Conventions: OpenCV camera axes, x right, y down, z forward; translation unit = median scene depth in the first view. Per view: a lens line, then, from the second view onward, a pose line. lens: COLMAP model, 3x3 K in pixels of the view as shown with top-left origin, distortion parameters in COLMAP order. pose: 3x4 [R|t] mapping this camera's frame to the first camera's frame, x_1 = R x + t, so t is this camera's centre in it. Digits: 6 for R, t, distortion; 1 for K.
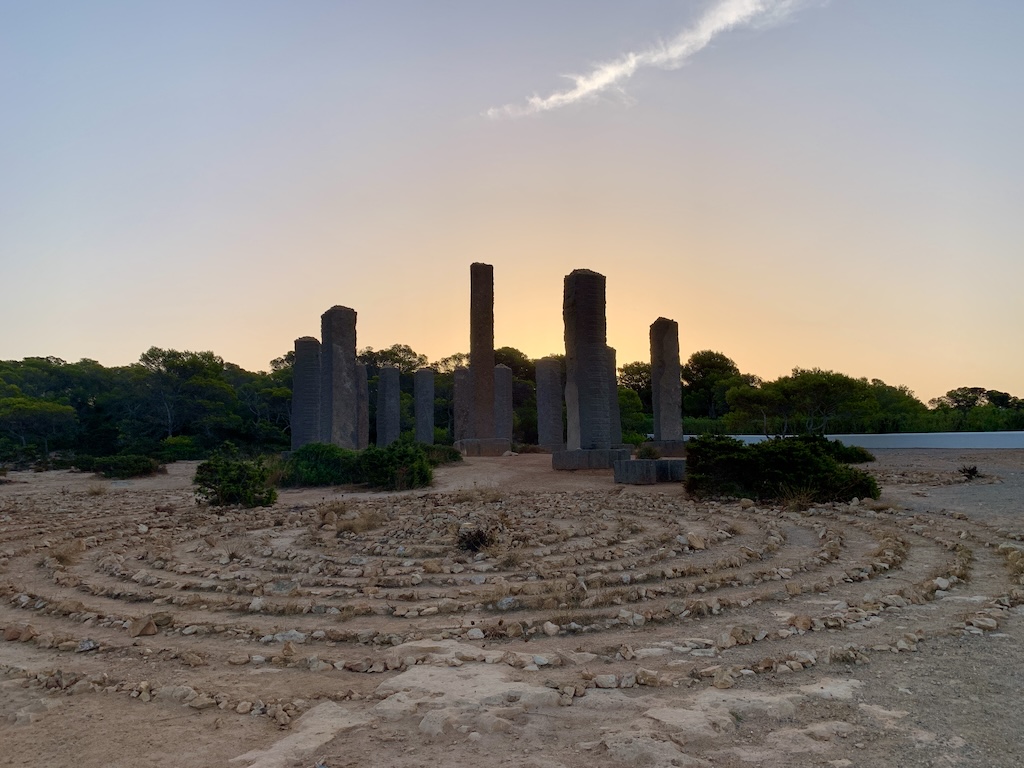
lens RADIAL K [[773.7, 0, 516.5], [0, 773.7, 385.4], [0, 0, 1]] dist [0.003145, -0.005291]
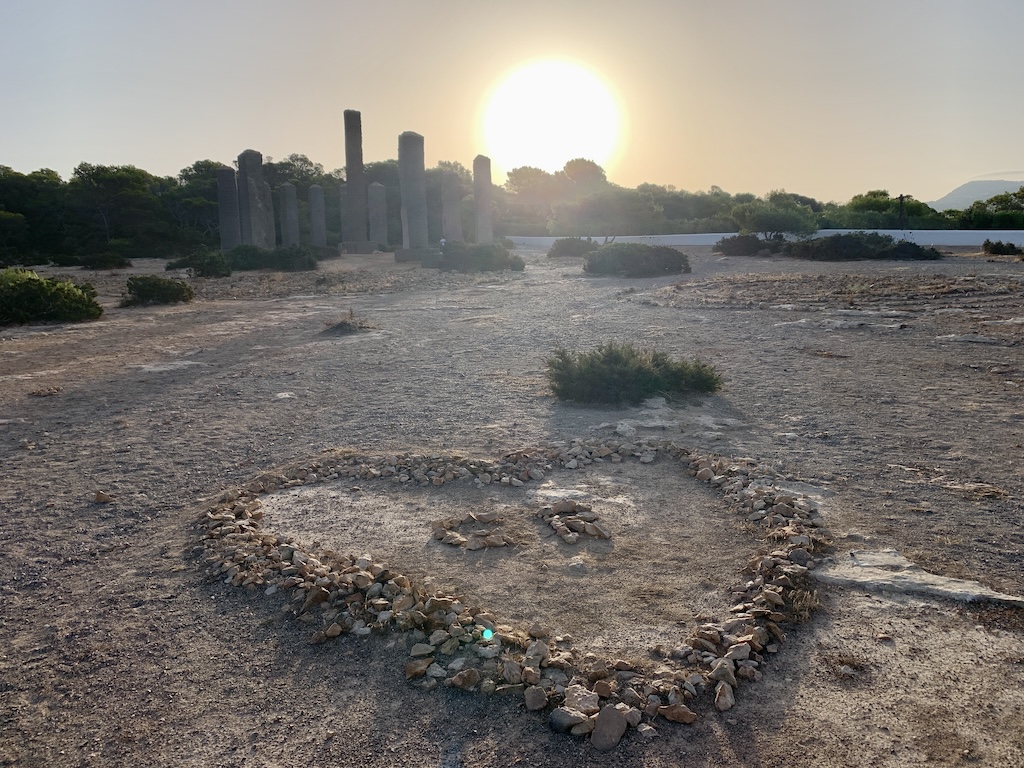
lens RADIAL K [[773.7, 0, 506.8], [0, 773.7, 389.9], [0, 0, 1]] dist [0.003145, -0.005291]
pose [[0.994981, -0.020612, 0.097923, 0.054612], [-0.005464, 0.965906, 0.258834, -0.024100], [-0.099919, -0.258070, 0.960945, -0.304266]]
